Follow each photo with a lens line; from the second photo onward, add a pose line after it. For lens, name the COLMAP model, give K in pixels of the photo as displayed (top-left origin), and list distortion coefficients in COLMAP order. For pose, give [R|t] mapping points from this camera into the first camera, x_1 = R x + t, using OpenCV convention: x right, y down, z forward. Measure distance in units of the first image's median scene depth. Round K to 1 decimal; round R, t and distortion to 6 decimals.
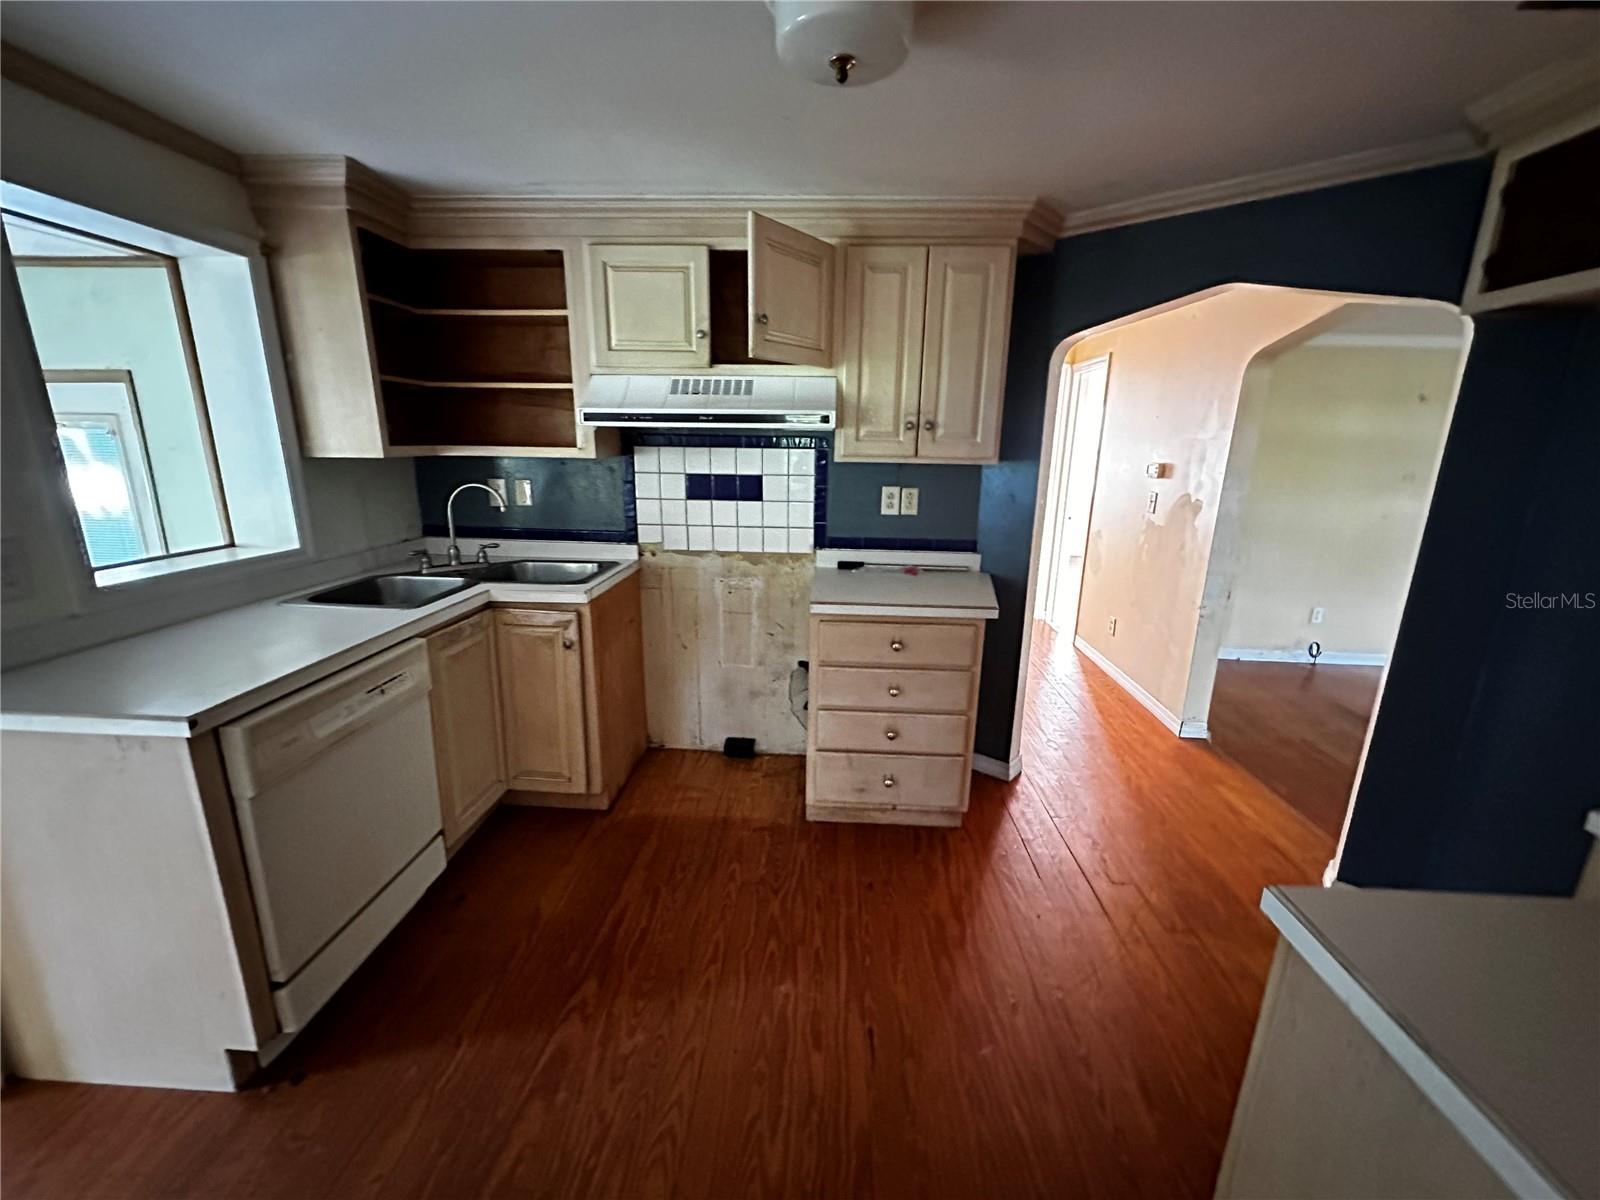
lens RADIAL K [[637.1, 0, 796.9], [0, 637.1, 596.8], [0, 0, 1]] dist [-0.000607, -0.000253]
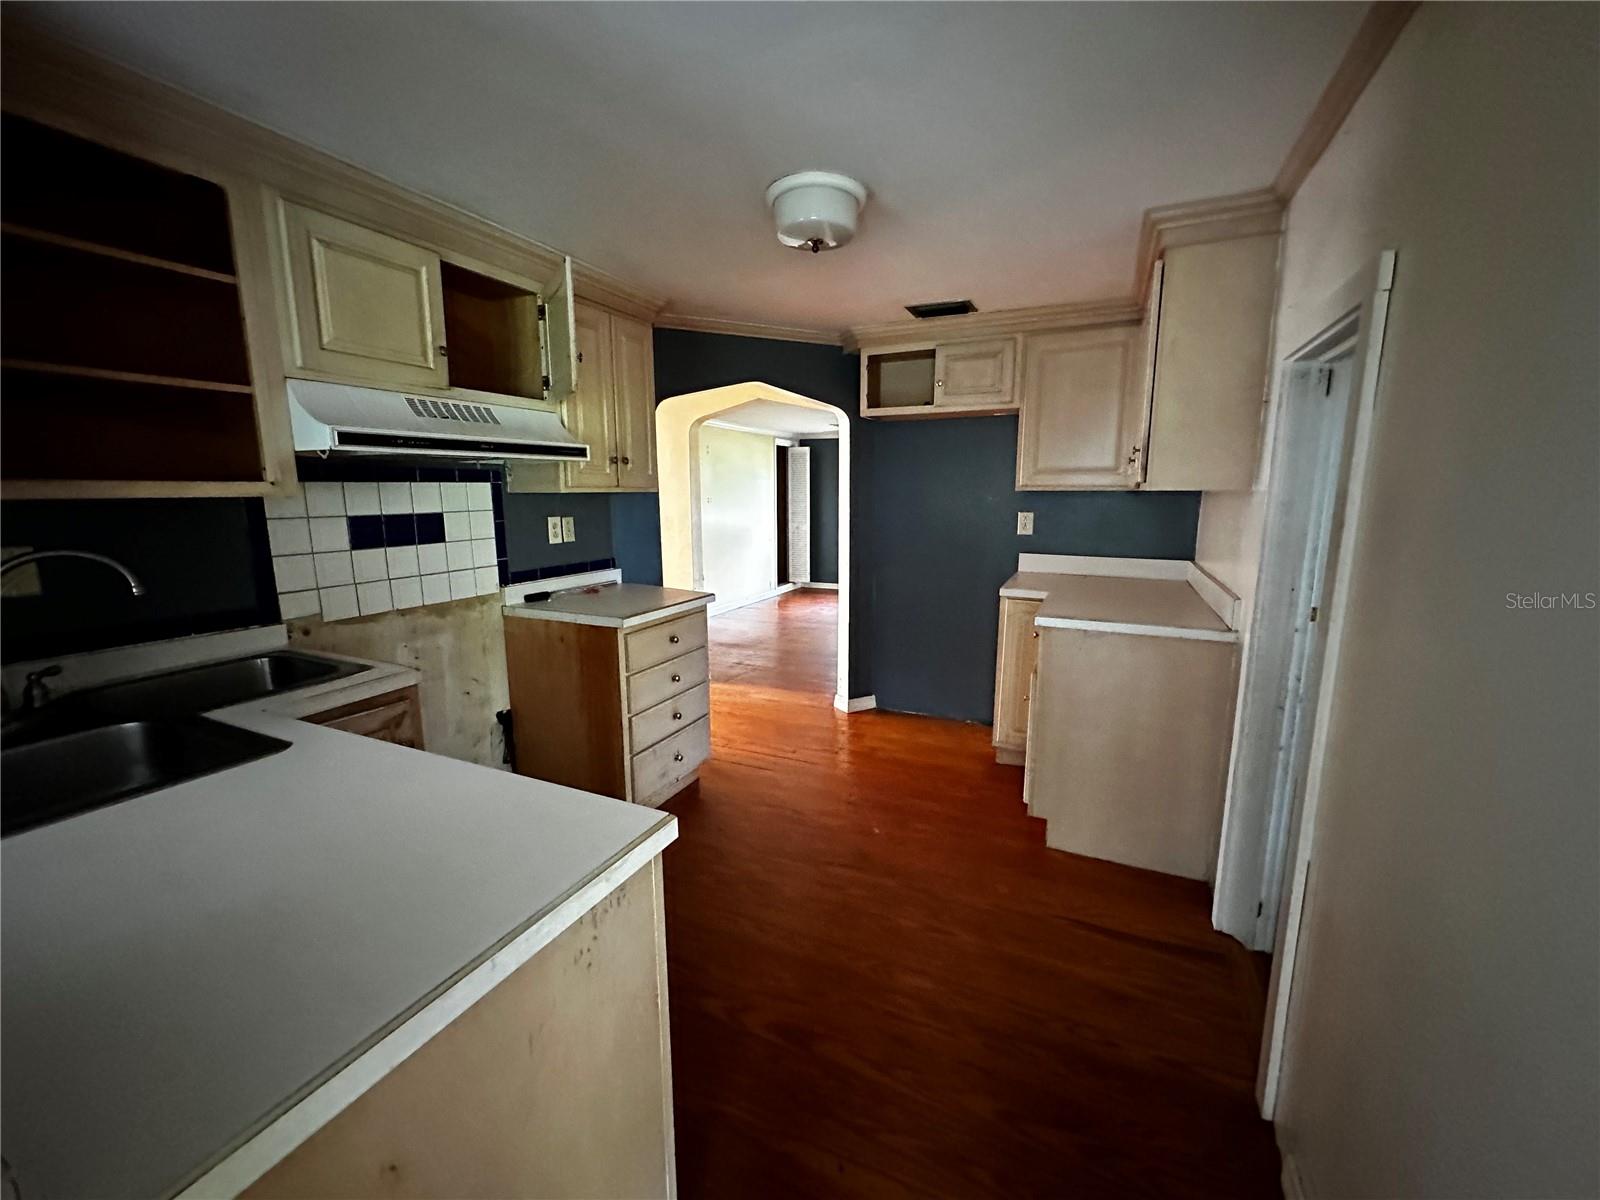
lens RADIAL K [[637.1, 0, 803.4], [0, 637.1, 595.4], [0, 0, 1]] dist [-0.000607, -0.000253]
pose [[0.375392, -0.170214, 0.911103, -0.680533], [0.232077, 0.968941, 0.085399, -0.040711], [-0.897341, 0.179388, 0.403235, 0.223486]]
